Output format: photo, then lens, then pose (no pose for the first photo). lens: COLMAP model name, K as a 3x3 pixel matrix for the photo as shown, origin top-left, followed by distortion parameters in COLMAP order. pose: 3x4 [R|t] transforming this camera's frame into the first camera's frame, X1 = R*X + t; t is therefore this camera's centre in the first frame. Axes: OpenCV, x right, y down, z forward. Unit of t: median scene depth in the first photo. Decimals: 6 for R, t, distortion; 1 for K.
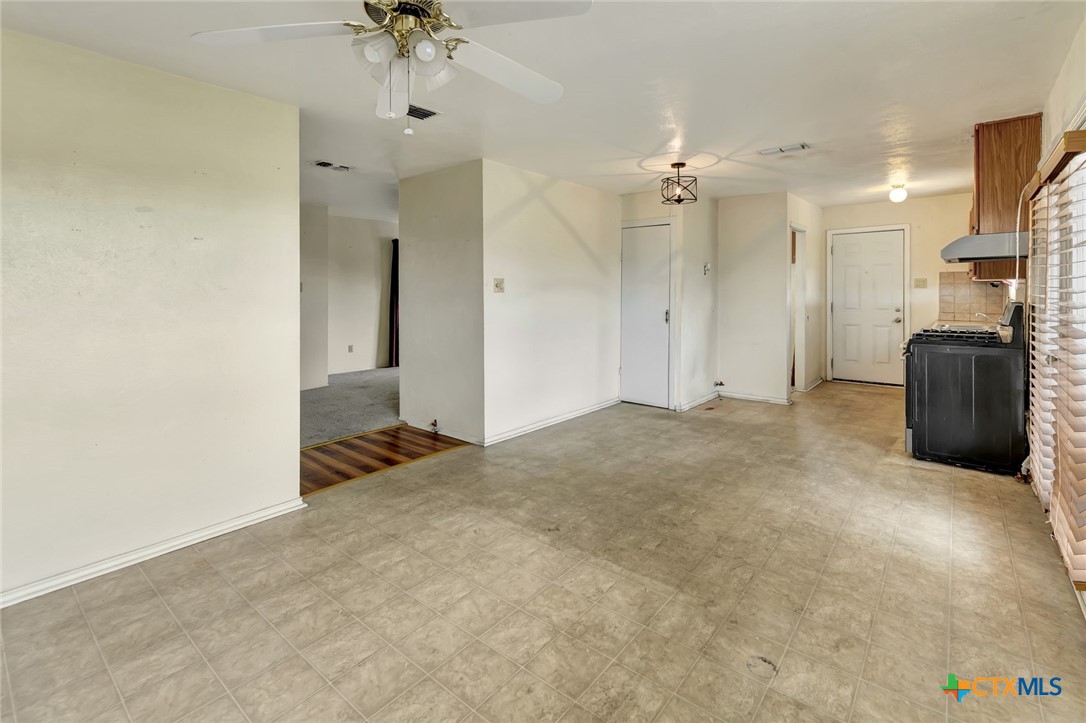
lens RADIAL K [[502.0, 0, 555.4], [0, 502.0, 302.2], [0, 0, 1]] dist [0.010241, -0.004580]
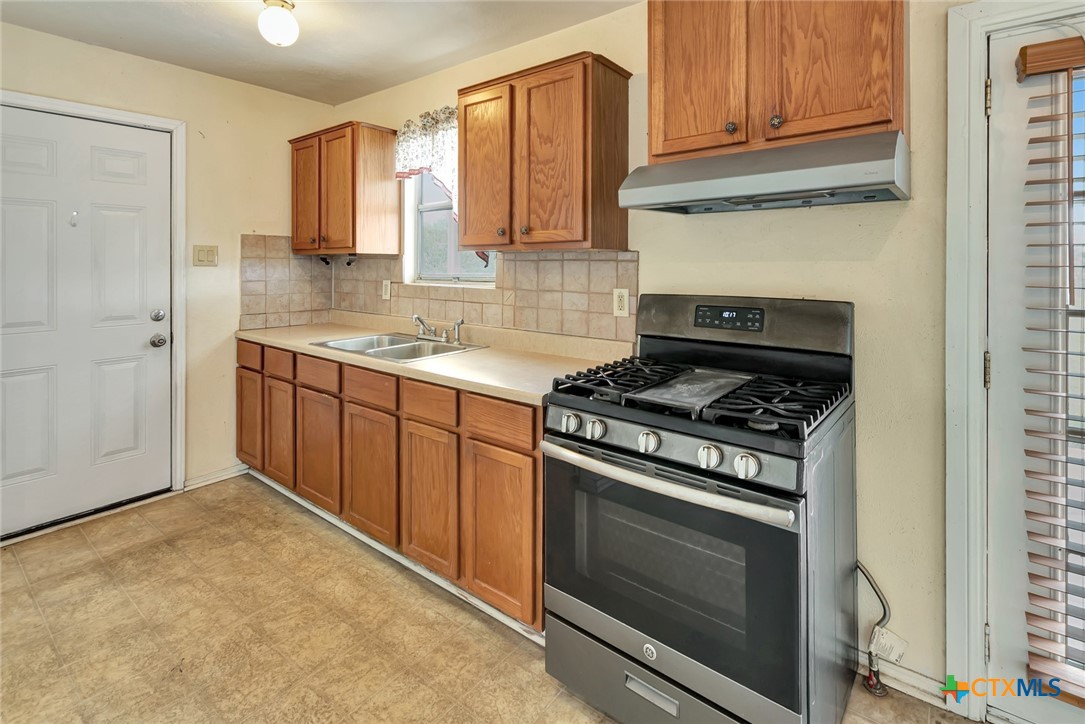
lens RADIAL K [[501.5, 0, 573.0], [0, 501.5, 271.7], [0, 0, 1]] dist [0.010241, -0.004580]
pose [[-0.031428, -0.007743, 0.999476, 0.505979], [0.023000, 0.999700, 0.008468, -0.039235], [-0.999241, 0.023254, -0.031241, 1.386145]]
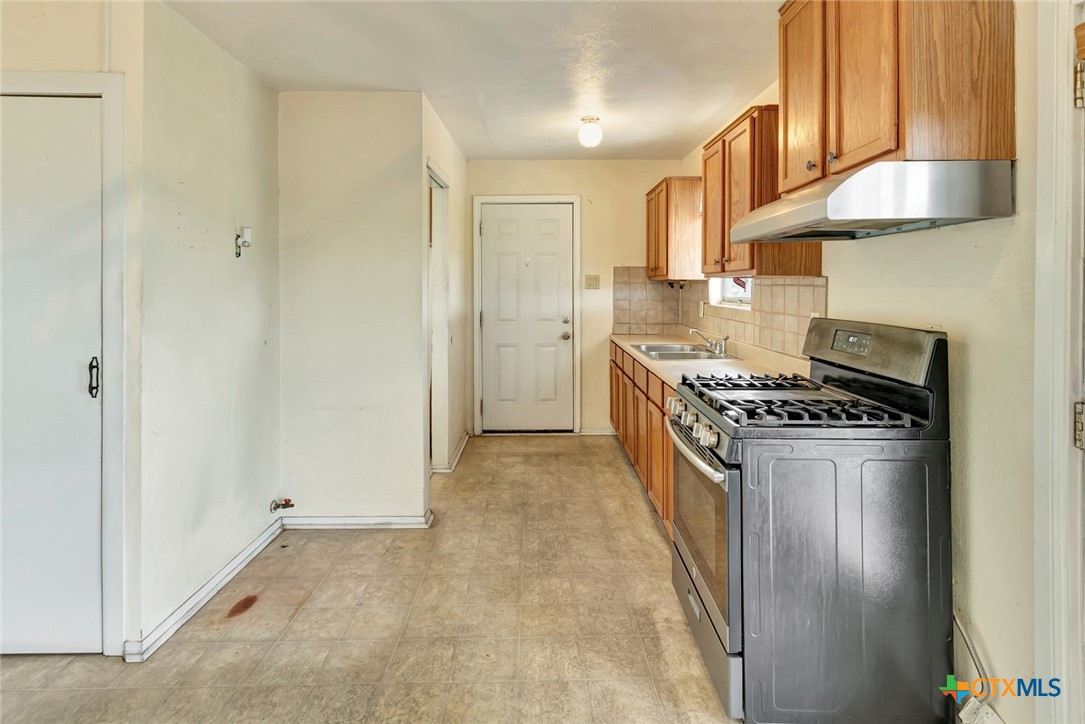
lens RADIAL K [[552.5, 0, 539.8], [0, 552.5, 293.8], [0, 0, 1]] dist [-0.002989, -0.001772]
pose [[0.777219, -0.003151, 0.629222, 0.384496], [0.009926, 0.999924, -0.007253, -0.033739], [-0.629152, 0.011883, 0.777192, 0.929361]]
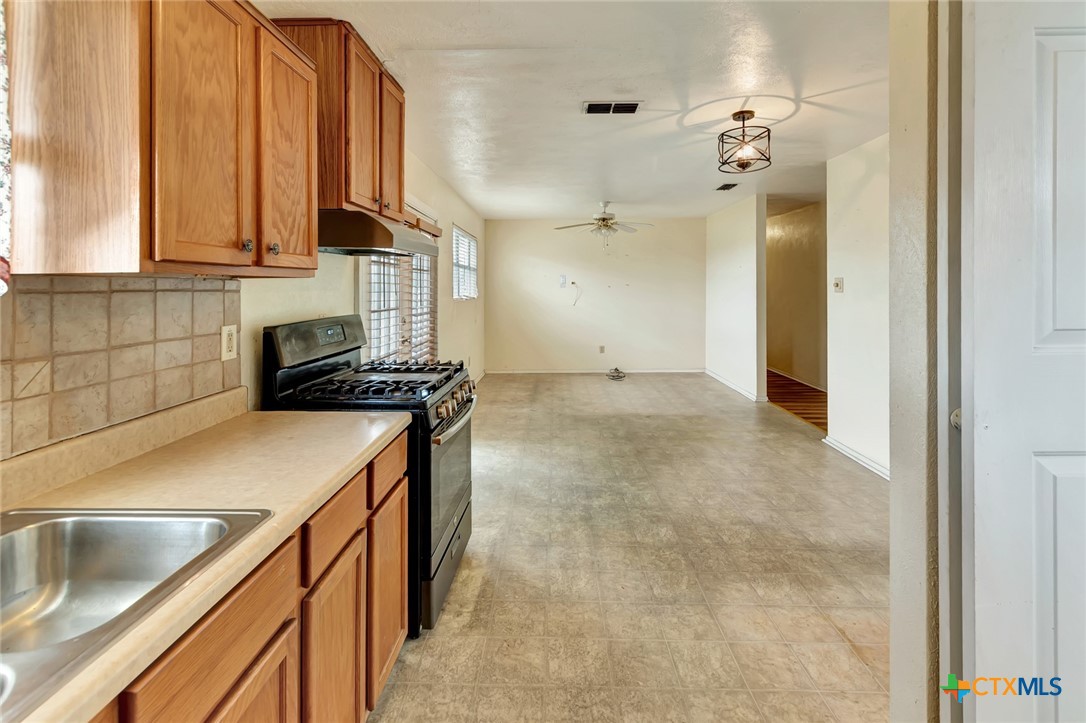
lens RADIAL K [[502.0, 0, 523.7], [0, 502.0, 295.8], [0, 0, 1]] dist [0.010241, -0.004580]
pose [[-0.819738, 0.019329, -0.572413, 1.248603], [-0.005604, 0.999112, 0.041761, -0.066775], [0.572712, 0.037441, -0.818901, 1.948465]]
